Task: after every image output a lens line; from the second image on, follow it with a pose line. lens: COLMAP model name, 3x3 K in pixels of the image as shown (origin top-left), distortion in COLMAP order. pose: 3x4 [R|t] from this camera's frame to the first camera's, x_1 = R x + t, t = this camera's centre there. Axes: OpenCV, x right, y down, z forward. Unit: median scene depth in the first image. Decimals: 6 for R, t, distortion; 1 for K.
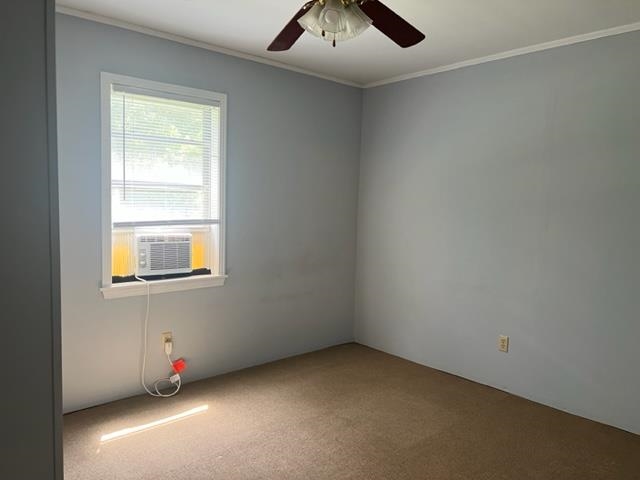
lens RADIAL K [[478.8, 0, 321.3], [0, 478.8, 244.9], [0, 0, 1]] dist [0.070081, -0.075433]
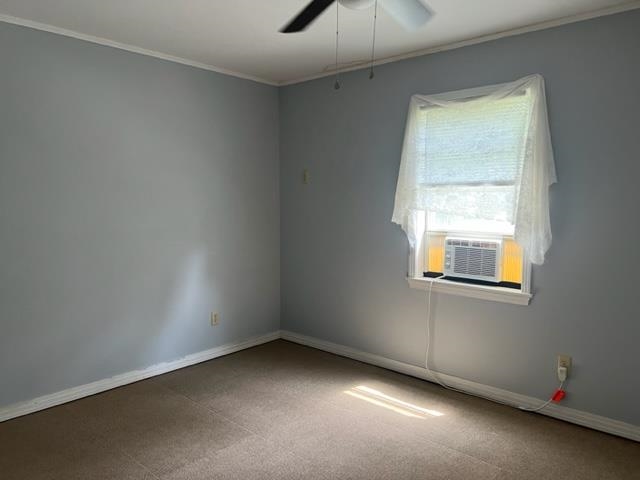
lens RADIAL K [[478.8, 0, 321.3], [0, 478.8, 244.9], [0, 0, 1]] dist [0.070081, -0.075433]
pose [[0.105316, 0.072256, -0.991810, 0.655544], [-0.090450, 0.993919, 0.062805, -0.046184], [0.990317, 0.083095, 0.111211, 0.593335]]
